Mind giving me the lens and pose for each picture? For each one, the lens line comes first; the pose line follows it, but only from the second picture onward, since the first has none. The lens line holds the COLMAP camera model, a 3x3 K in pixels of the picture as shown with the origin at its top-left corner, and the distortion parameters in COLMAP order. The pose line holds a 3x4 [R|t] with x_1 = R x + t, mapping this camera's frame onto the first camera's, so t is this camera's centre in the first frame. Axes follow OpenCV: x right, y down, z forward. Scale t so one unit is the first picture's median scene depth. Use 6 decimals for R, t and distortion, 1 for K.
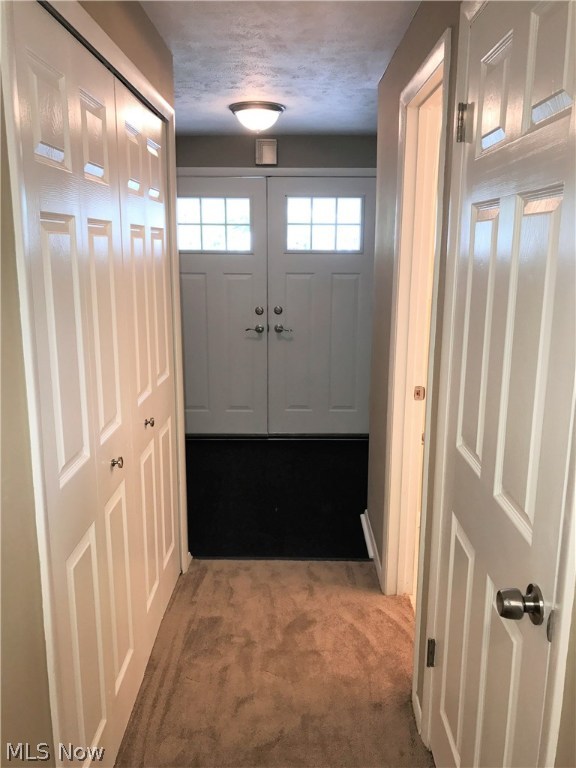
lens RADIAL K [[631.6, 0, 288.0], [0, 631.6, 384.0], [0, 0, 1]] dist [0.076950, -0.100738]
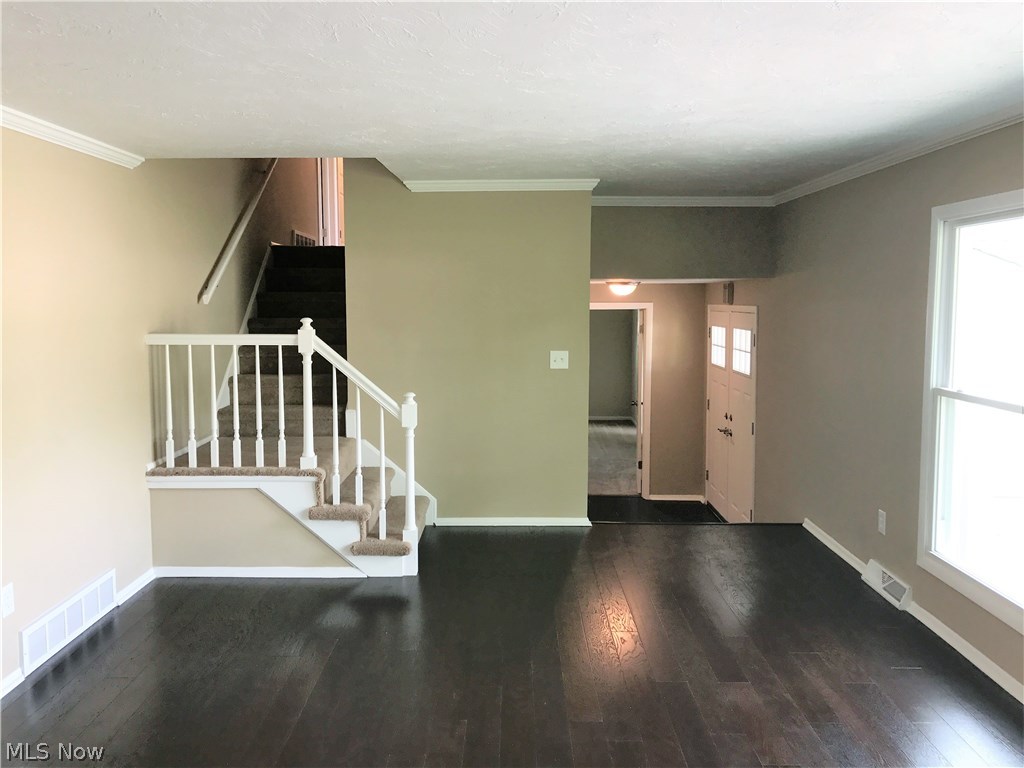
lens RADIAL K [[842.2, 0, 510.8], [0, 842.2, 376.2], [0, 0, 1]] dist [0.076950, -0.100738]
pose [[-0.001793, 0.090491, -0.995896, 1.580355], [-0.211730, 0.973284, 0.088818, -0.247555], [0.977327, 0.211020, 0.017414, 0.548025]]
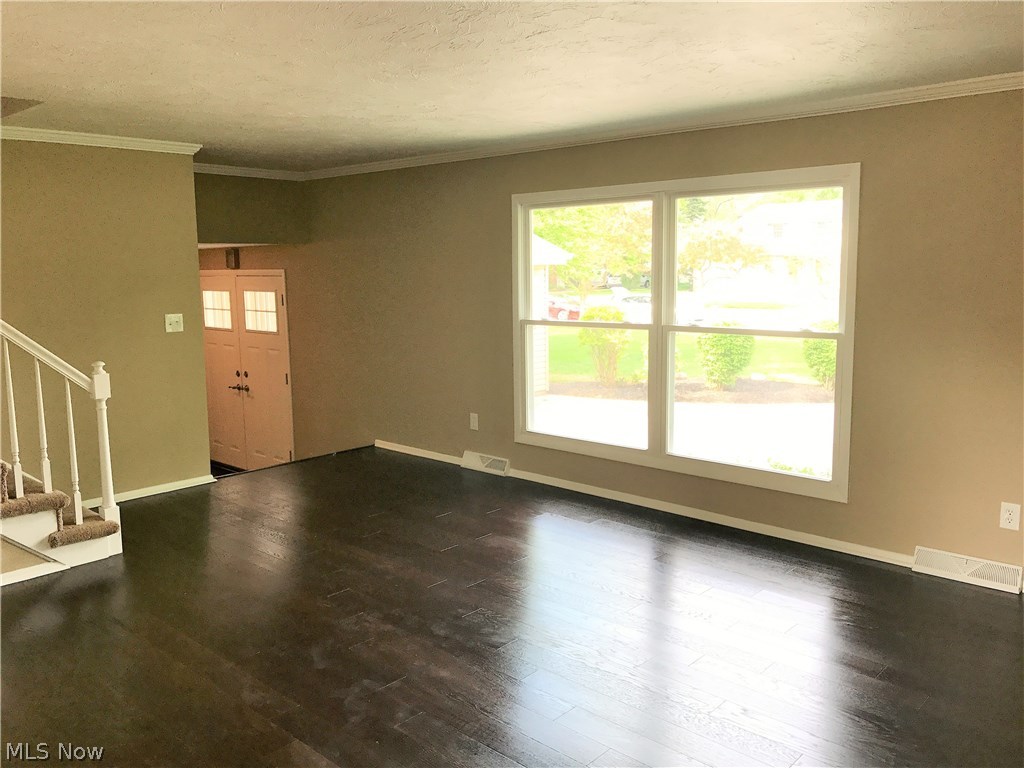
lens RADIAL K [[842.2, 0, 510.8], [0, 842.2, 376.2], [0, 0, 1]] dist [0.076950, -0.100738]
pose [[0.738756, 0.076048, -0.669669, 1.556261], [-0.127149, 0.991498, -0.027671, -0.133204], [0.661871, 0.105590, 0.742144, 0.067580]]
